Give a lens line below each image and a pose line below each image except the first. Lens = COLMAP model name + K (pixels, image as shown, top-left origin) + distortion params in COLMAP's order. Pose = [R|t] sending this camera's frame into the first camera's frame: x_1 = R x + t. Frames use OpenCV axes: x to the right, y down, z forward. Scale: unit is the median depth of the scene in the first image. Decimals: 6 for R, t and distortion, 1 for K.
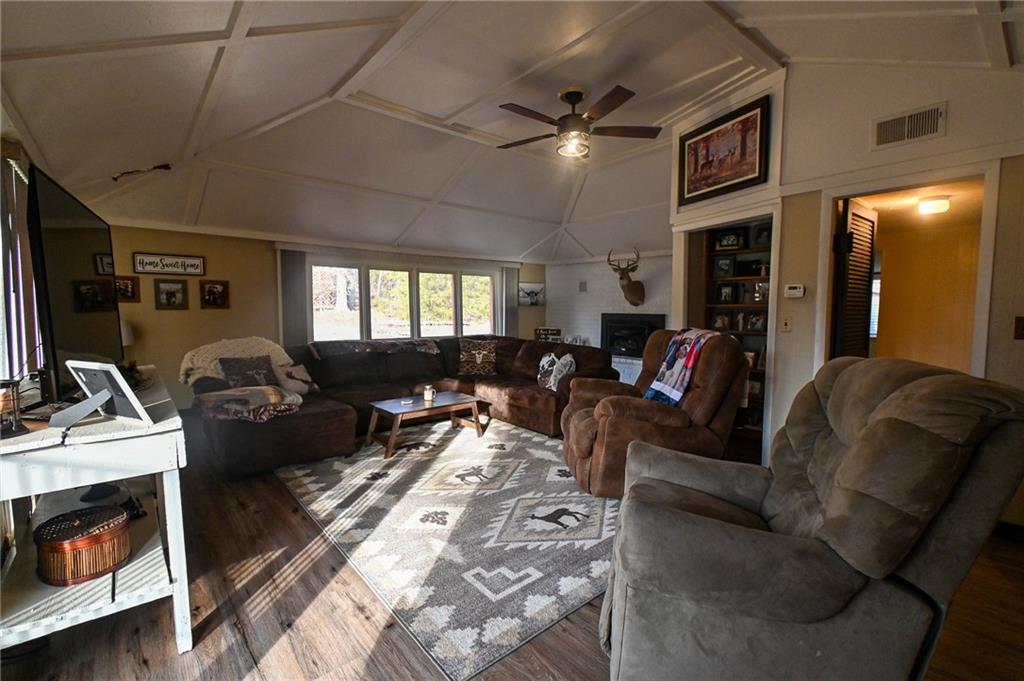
lens RADIAL K [[452.4, 0, 515.4], [0, 452.4, 341.9], [0, 0, 1]] dist [-0.002581, -0.000569]
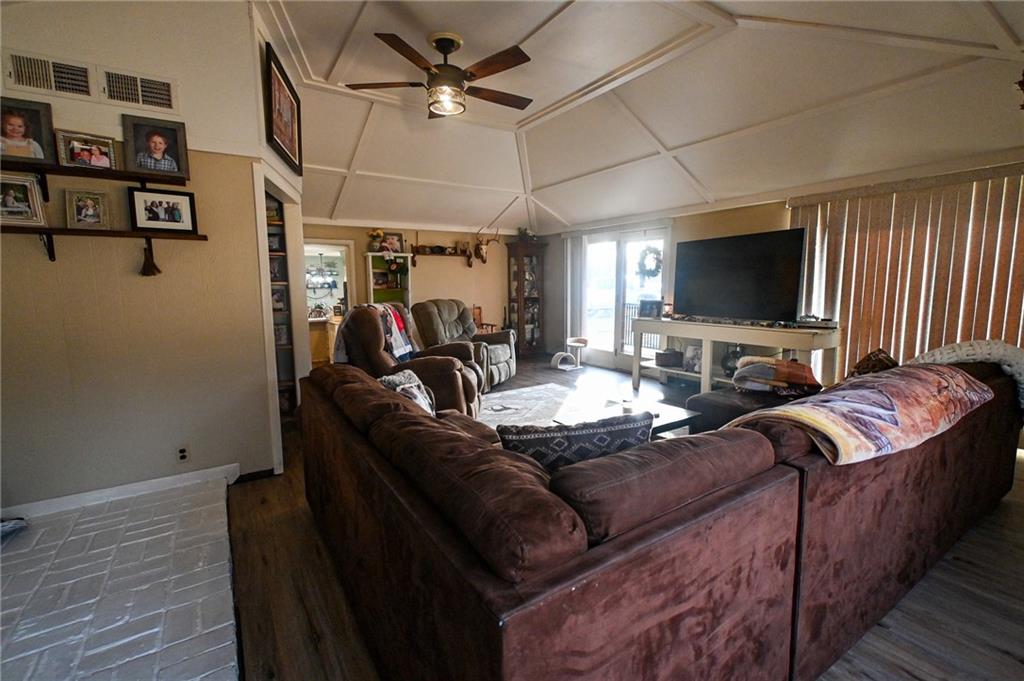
lens RADIAL K [[452.4, 0, 512.3], [0, 452.4, 340.1], [0, 0, 1]] dist [-0.002581, -0.000569]
pose [[-0.991397, -0.014669, 0.130063, -0.140629], [0.010706, 0.981281, 0.192283, -0.170753], [-0.130449, 0.192022, -0.972682, 2.260134]]
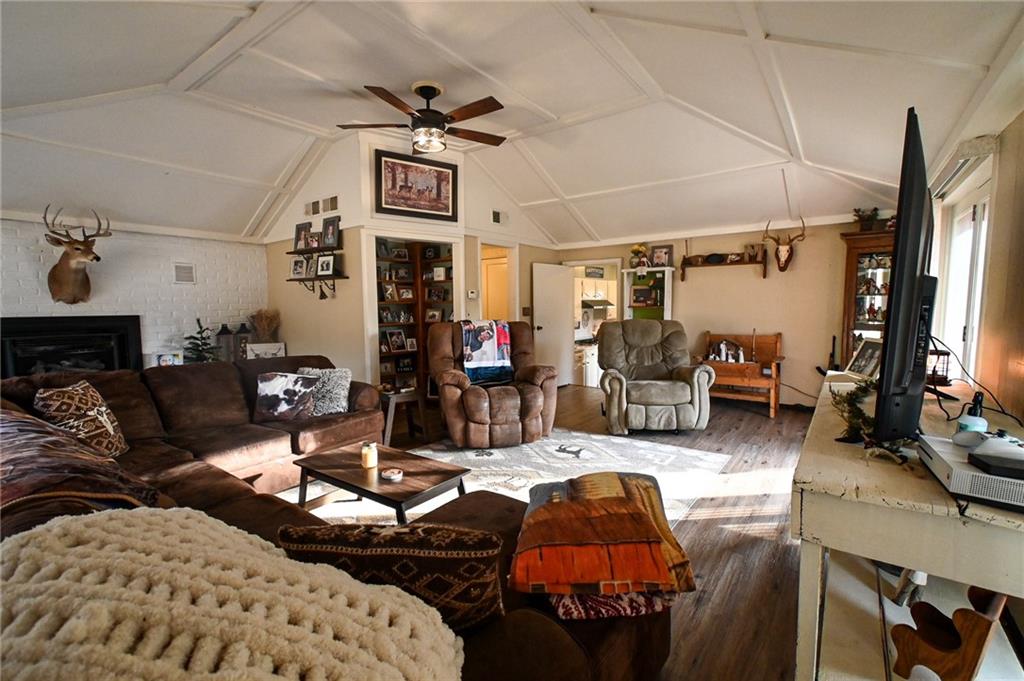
lens RADIAL K [[452.4, 0, 513.4], [0, 452.4, 341.2], [0, 0, 1]] dist [-0.002581, -0.000569]
pose [[-0.227859, -0.084428, 0.970027, -1.061976], [0.075698, 0.991682, 0.104095, -0.105672], [-0.970747, 0.097148, -0.219573, 1.261224]]
